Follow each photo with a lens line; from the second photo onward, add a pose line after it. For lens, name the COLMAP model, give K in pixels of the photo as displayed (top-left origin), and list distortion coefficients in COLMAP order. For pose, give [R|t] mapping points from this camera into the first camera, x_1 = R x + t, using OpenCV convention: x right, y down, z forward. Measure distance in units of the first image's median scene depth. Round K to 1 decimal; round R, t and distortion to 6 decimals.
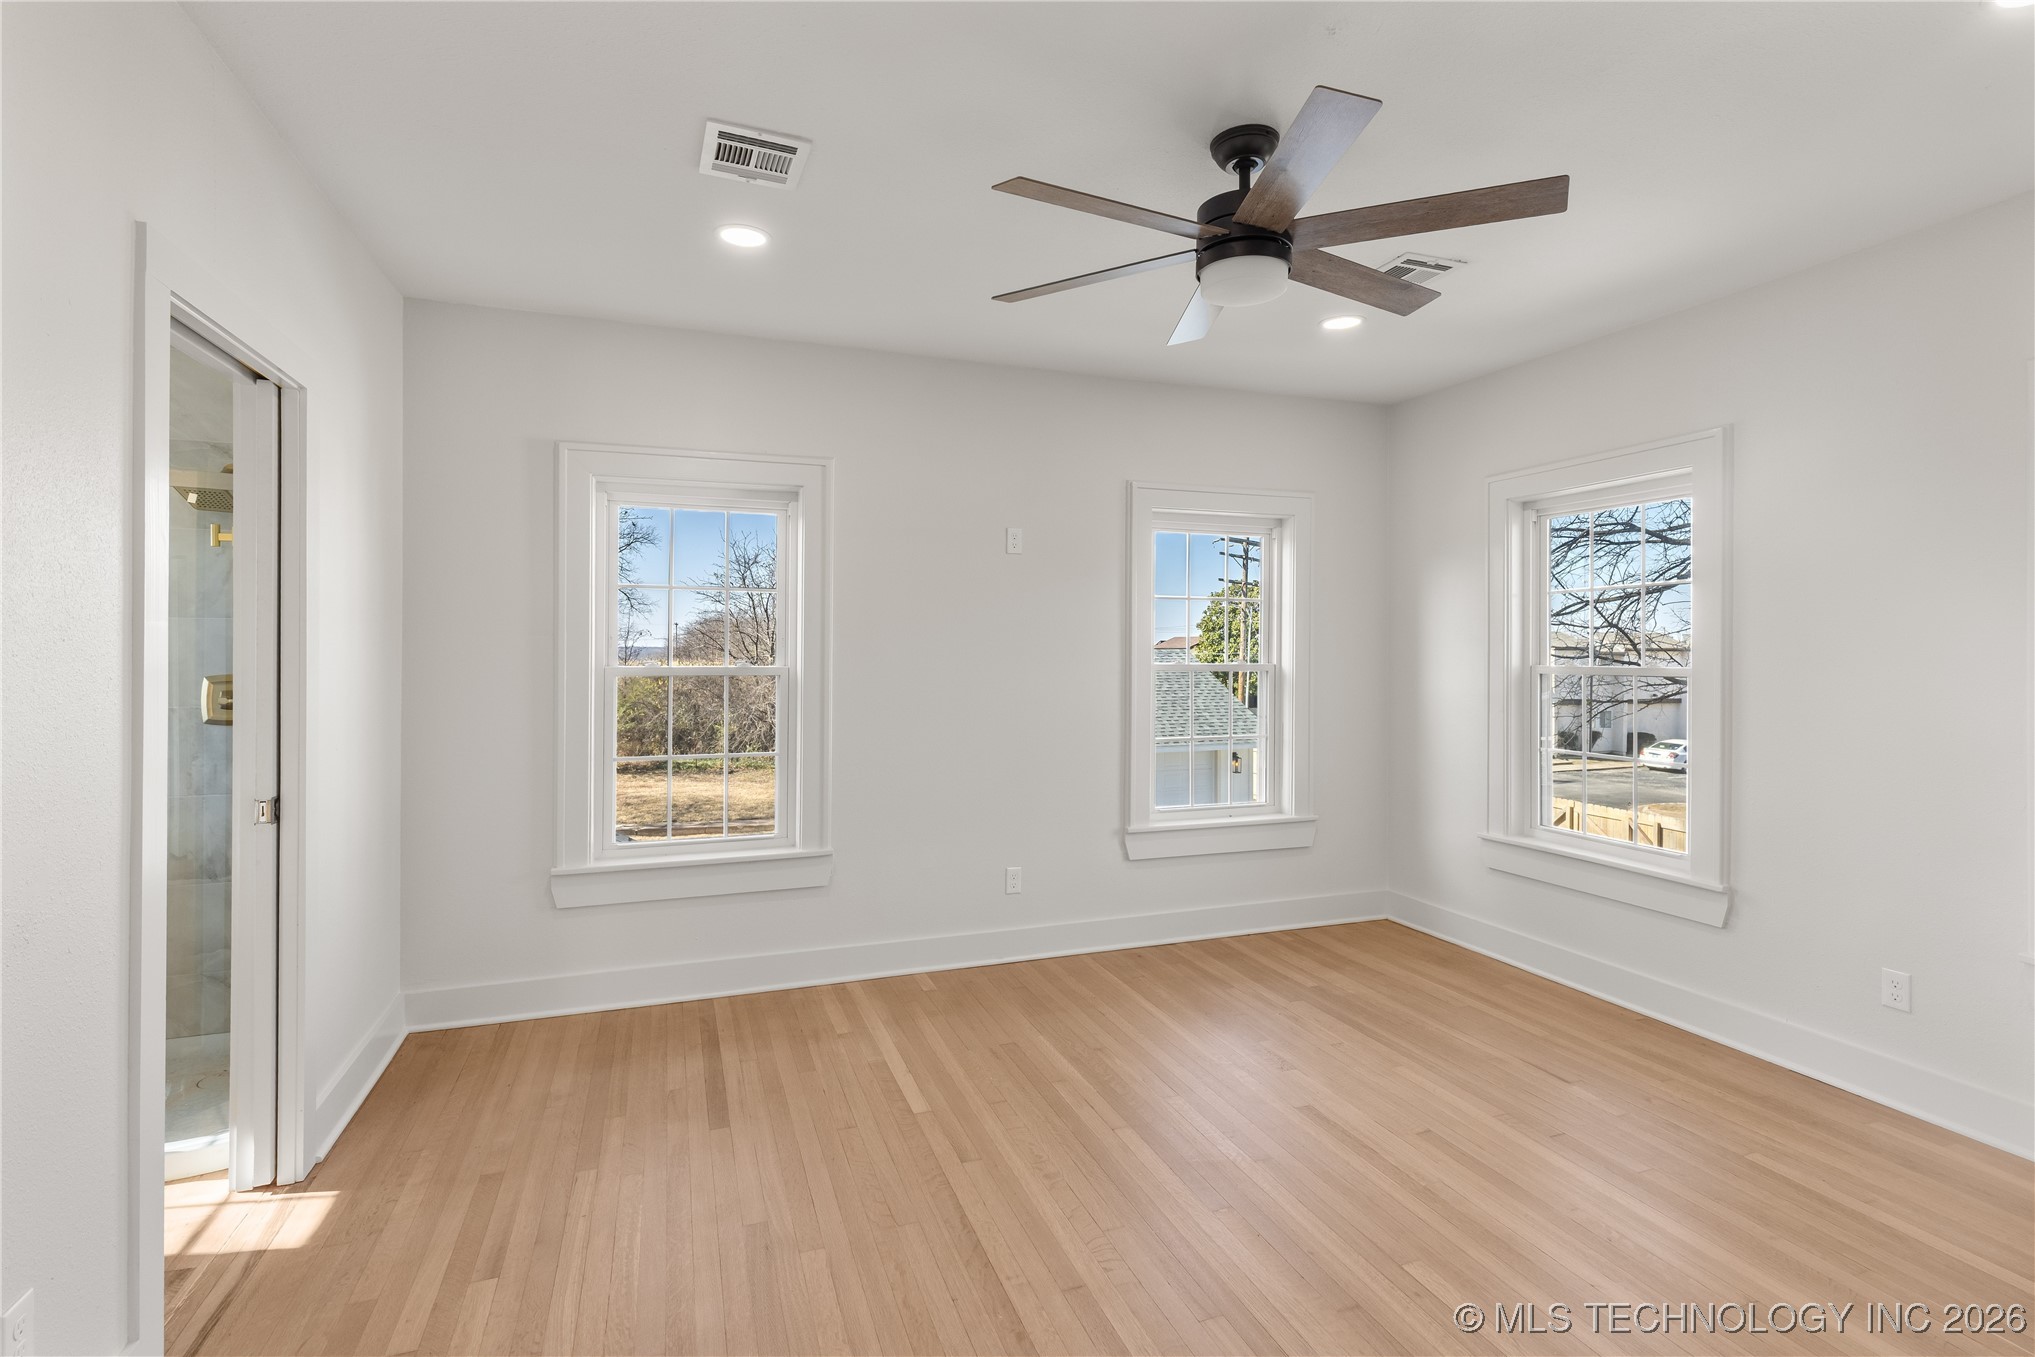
lens RADIAL K [[910.8, 0, 1009.4], [0, 910.8, 645.1], [0, 0, 1]] dist [-0.003084, 0.000264]
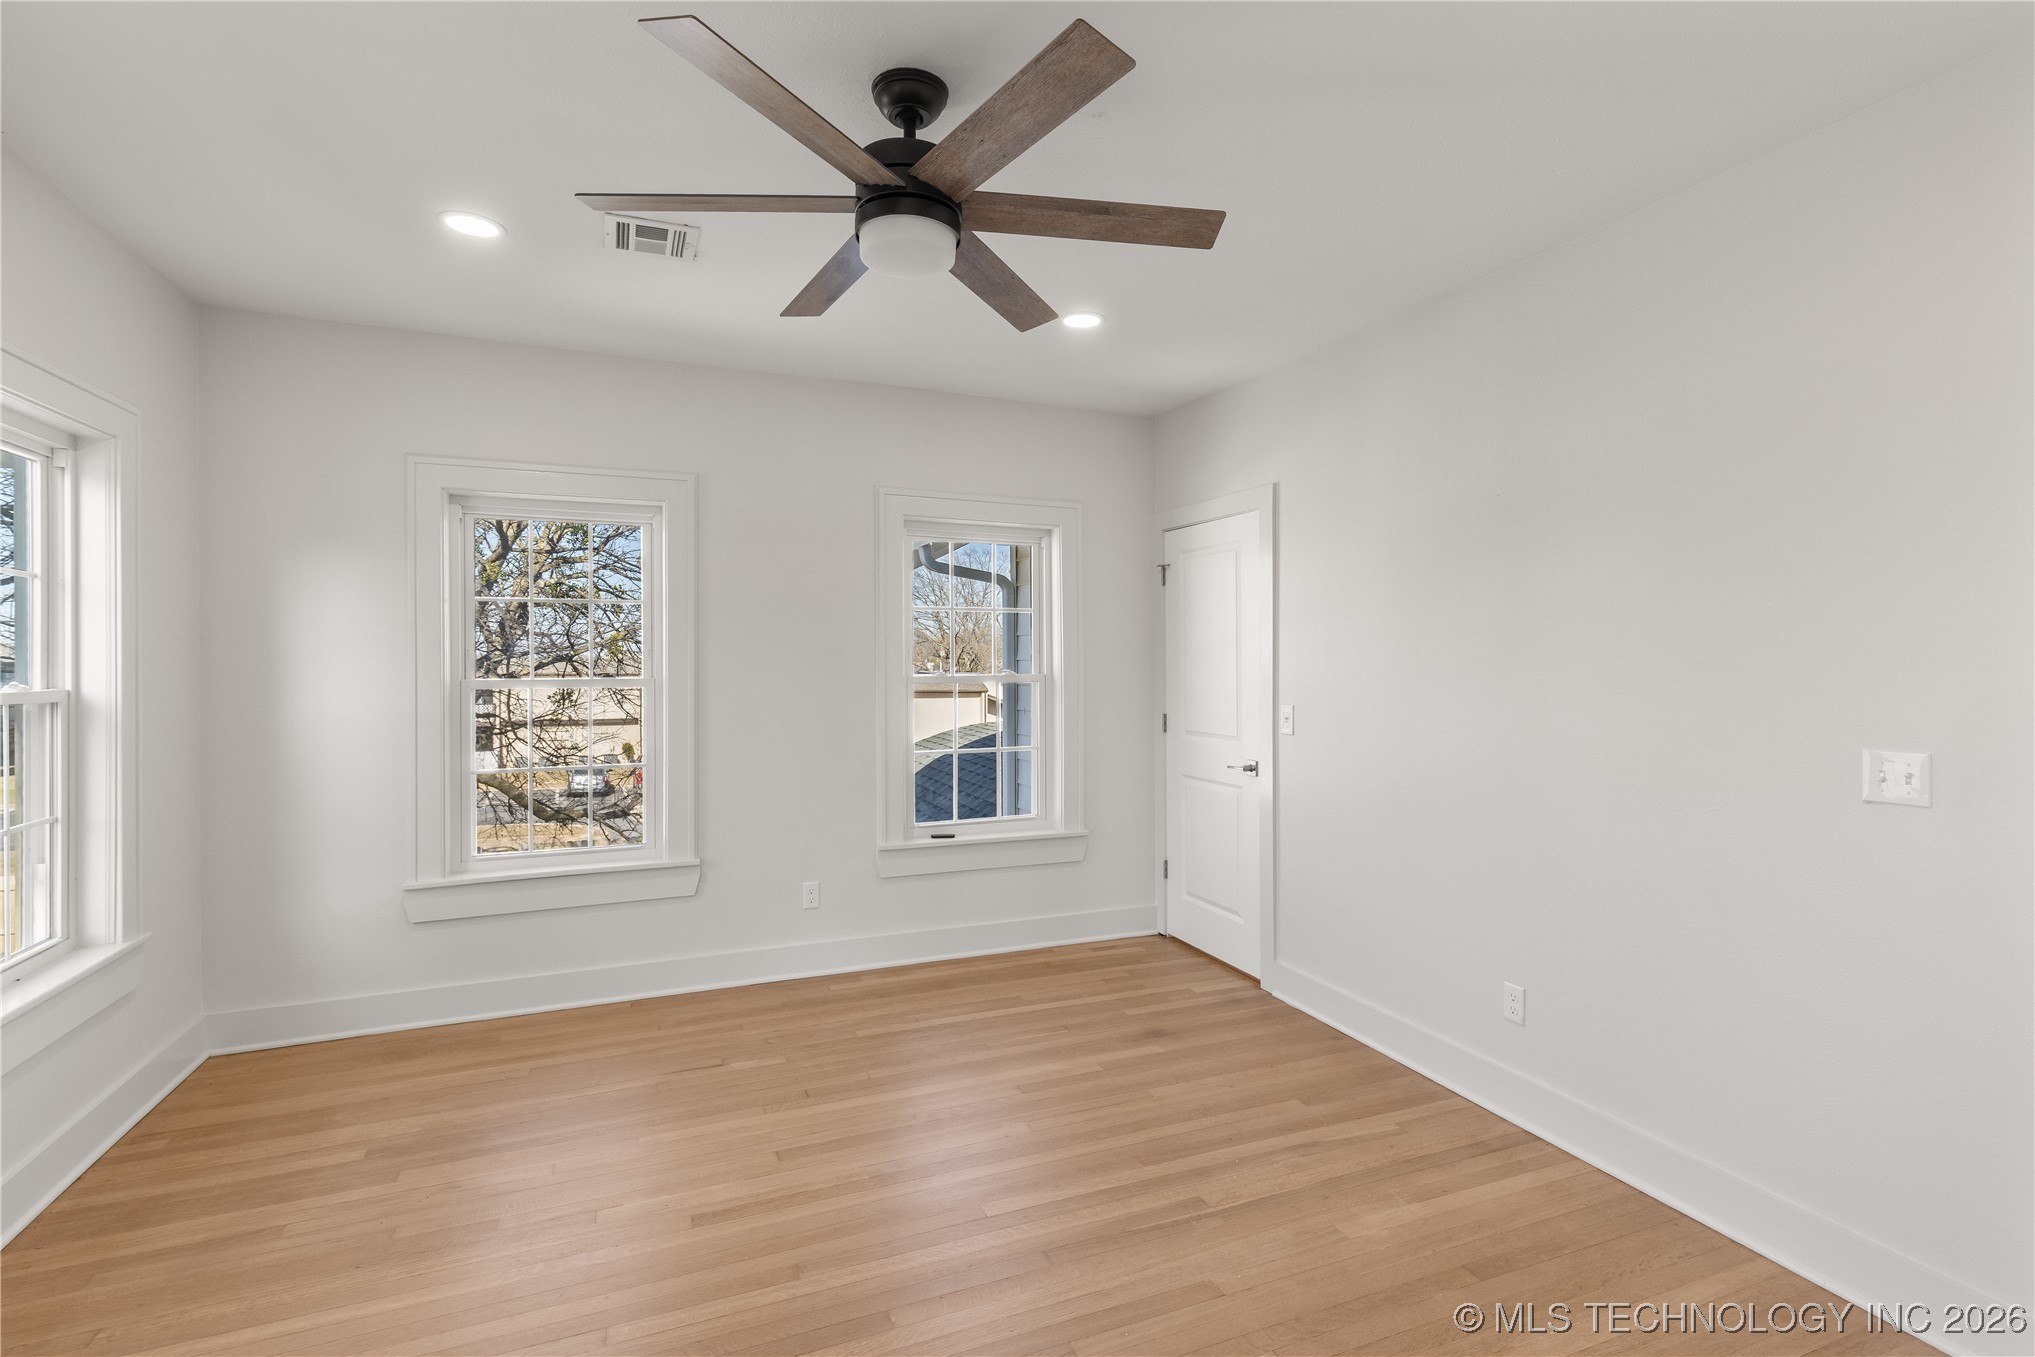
lens RADIAL K [[910.8, 0, 1010.6], [0, 910.8, 670.1], [0, 0, 1]] dist [-0.003084, 0.000264]
pose [[-0.022338, -0.011820, 0.999681, -0.369085], [-0.001605, 0.999929, 0.011787, 0.001194], [-0.999749, -0.001341, -0.022356, 0.546602]]
